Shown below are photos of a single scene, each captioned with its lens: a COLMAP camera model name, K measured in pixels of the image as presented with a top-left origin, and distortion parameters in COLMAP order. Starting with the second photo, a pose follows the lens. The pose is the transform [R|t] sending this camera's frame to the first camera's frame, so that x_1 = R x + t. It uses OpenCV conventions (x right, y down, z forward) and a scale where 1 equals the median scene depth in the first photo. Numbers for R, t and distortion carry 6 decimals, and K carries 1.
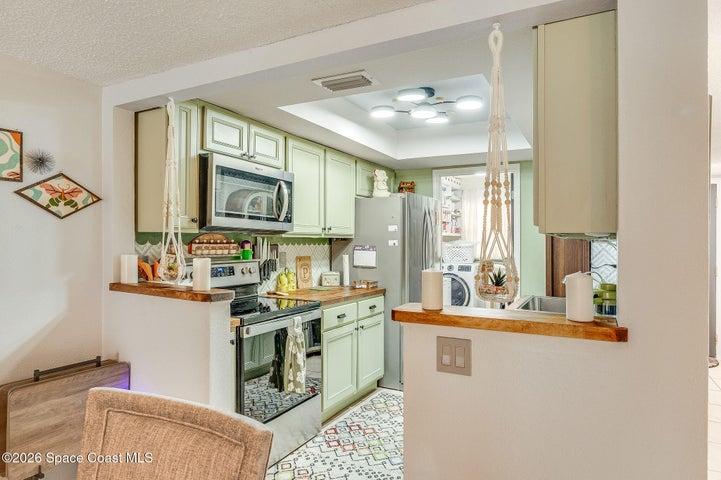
lens RADIAL K [[394.6, 0, 408.3], [0, 394.6, 244.2], [0, 0, 1]] dist [0.002367, 0.000384]
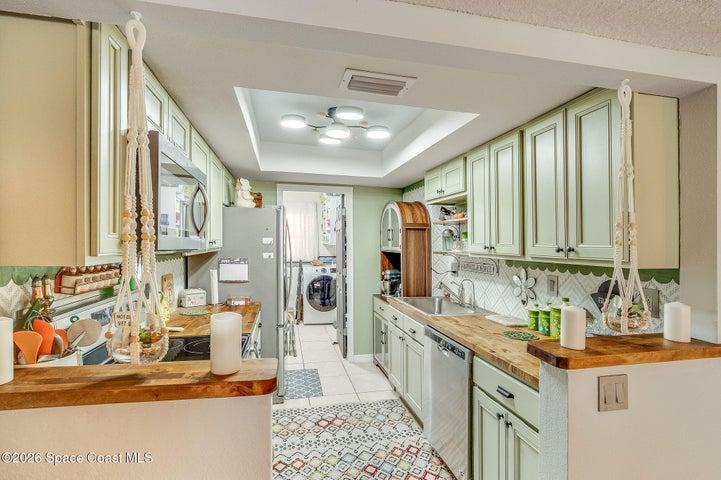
lens RADIAL K [[309.1, 0, 358.7], [0, 309.1, 242.9], [0, 0, 1]] dist [-0.000288, -0.000177]
pose [[0.821533, 0.005700, 0.570133, -0.384936], [-0.003823, 0.999983, -0.004489, -0.042482], [-0.570148, 0.001508, 0.821540, 0.316402]]
